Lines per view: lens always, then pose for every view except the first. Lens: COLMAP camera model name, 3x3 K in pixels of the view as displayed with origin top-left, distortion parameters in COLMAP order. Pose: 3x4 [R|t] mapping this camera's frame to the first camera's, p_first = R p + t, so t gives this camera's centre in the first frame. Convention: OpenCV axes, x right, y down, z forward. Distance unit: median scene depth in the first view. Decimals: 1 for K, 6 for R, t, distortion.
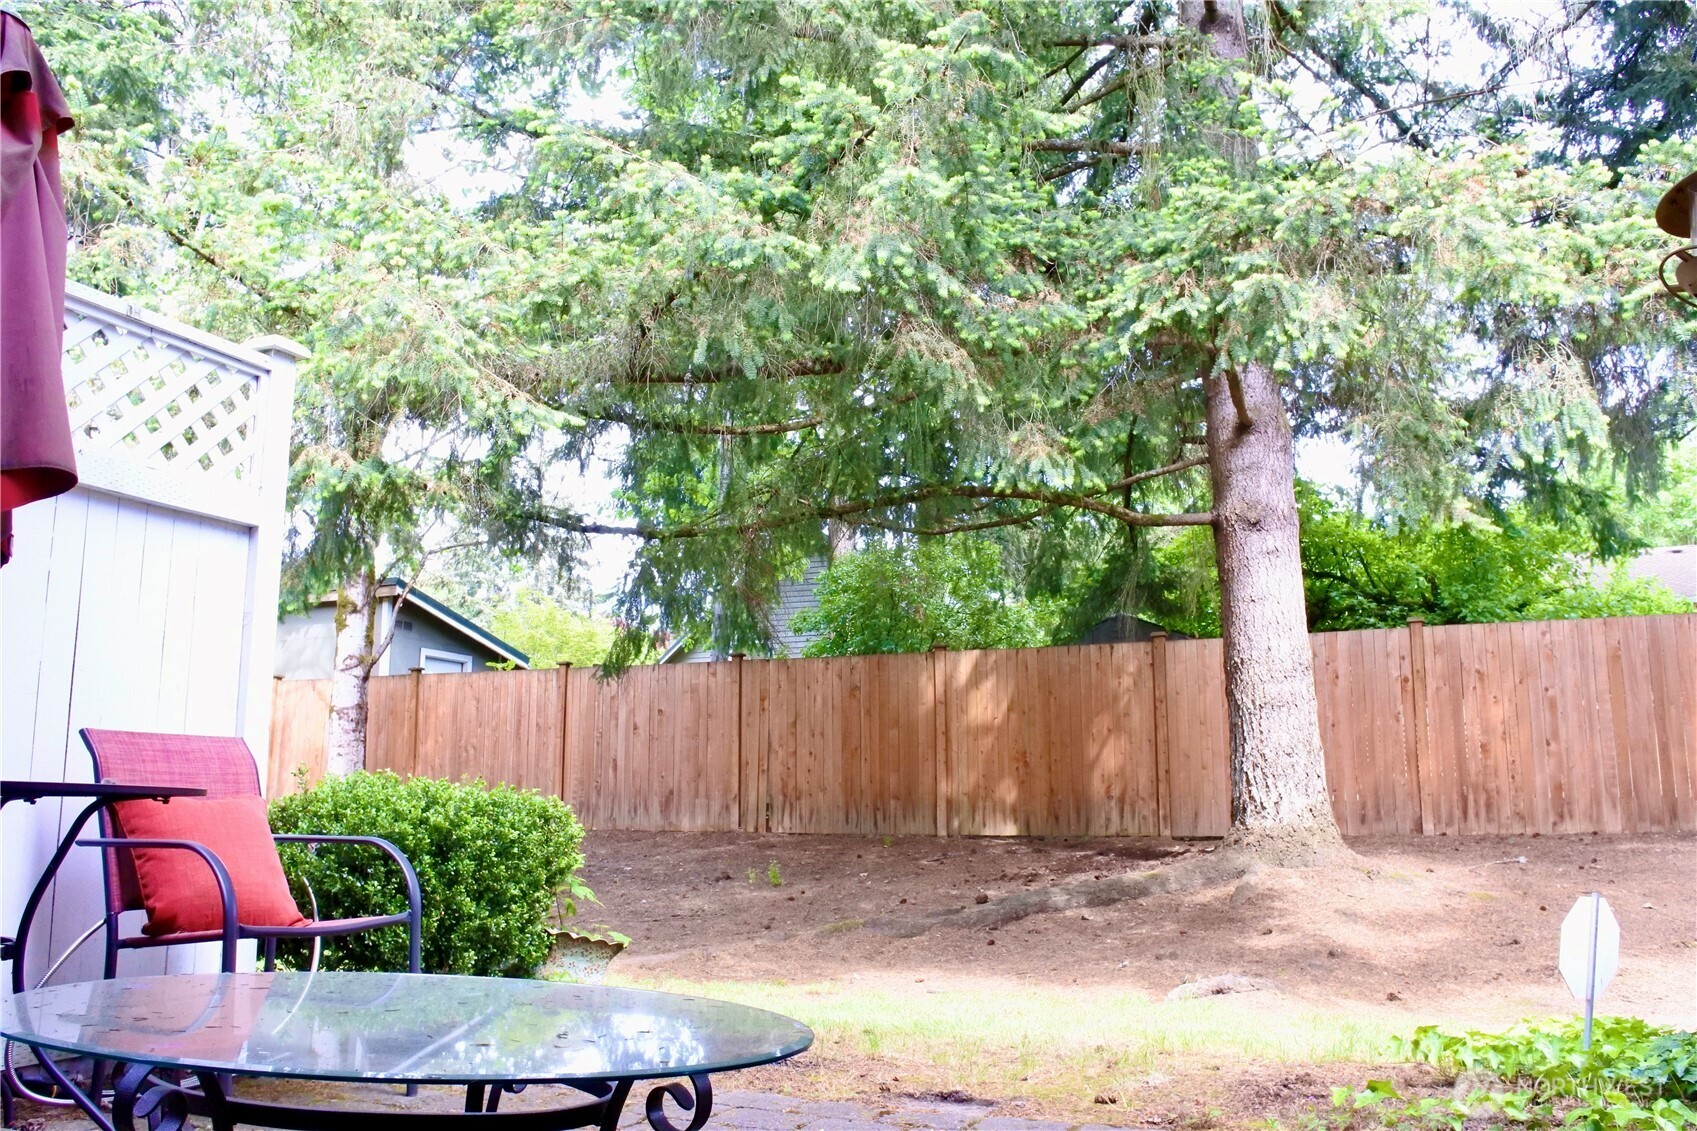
lens RADIAL K [[1356.3, 0, 854.8], [0, 1356.3, 581.5], [0, 0, 1]] dist [-0.092136, 0.075372]
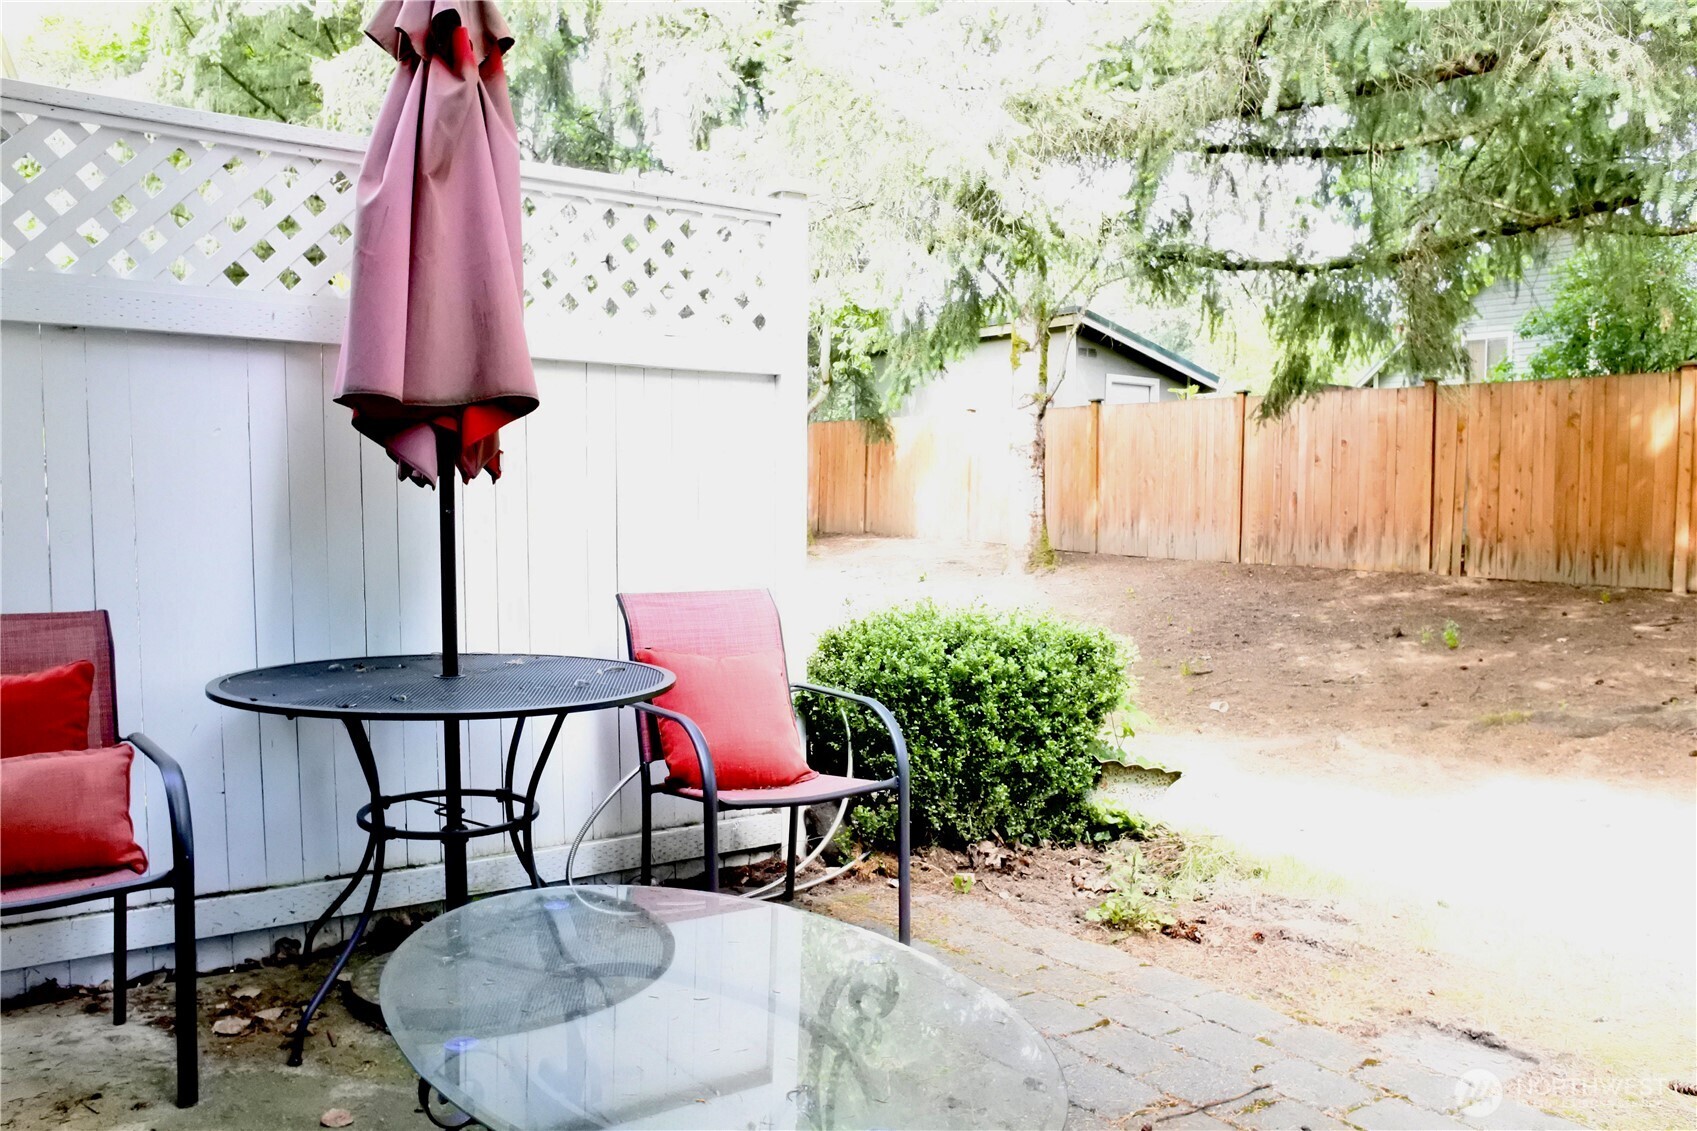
lens RADIAL K [[1347.0, 0, 802.4], [0, 1347.0, 608.6], [0, 0, 1]] dist [-0.093532, 0.055979]
pose [[0.846265, 0.046892, -0.530694, 0.066741], [0.083044, 0.972333, 0.218340, -0.050042], [0.526250, -0.228845, 0.818957, 0.071292]]
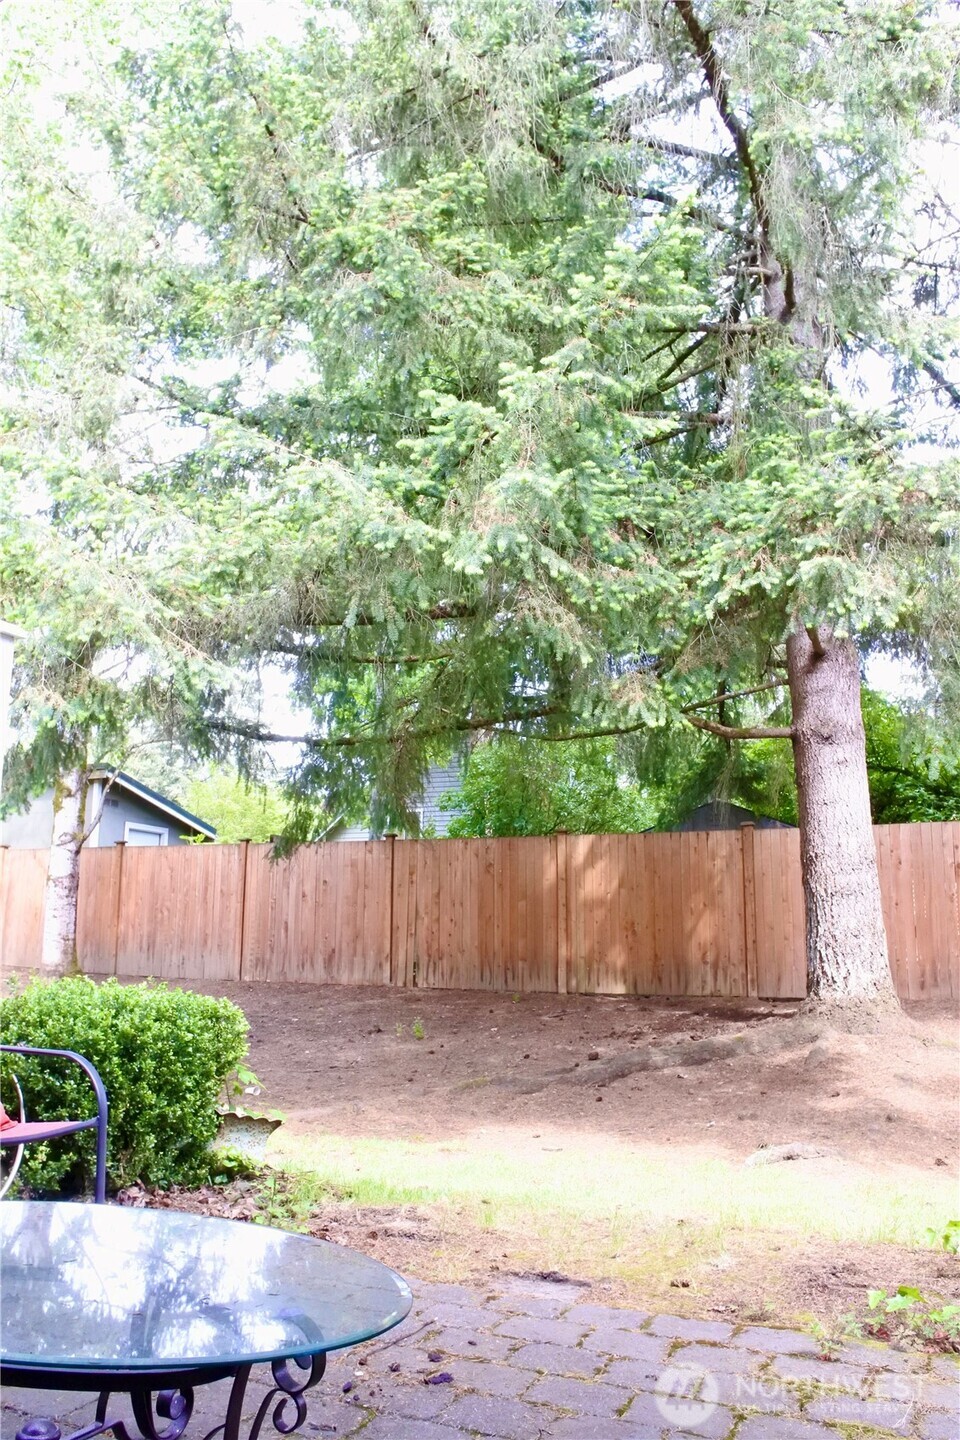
lens RADIAL K [[1150.9, 0, 466.2], [0, 1150.9, 721.5], [0, 0, 1]] dist [-0.092136, 0.075372]
pose [[0.999656, 0.005809, -0.025566, 0.010067], [-0.006521, 0.999590, -0.027864, -0.038144], [0.025394, 0.028021, 0.999285, -0.007218]]
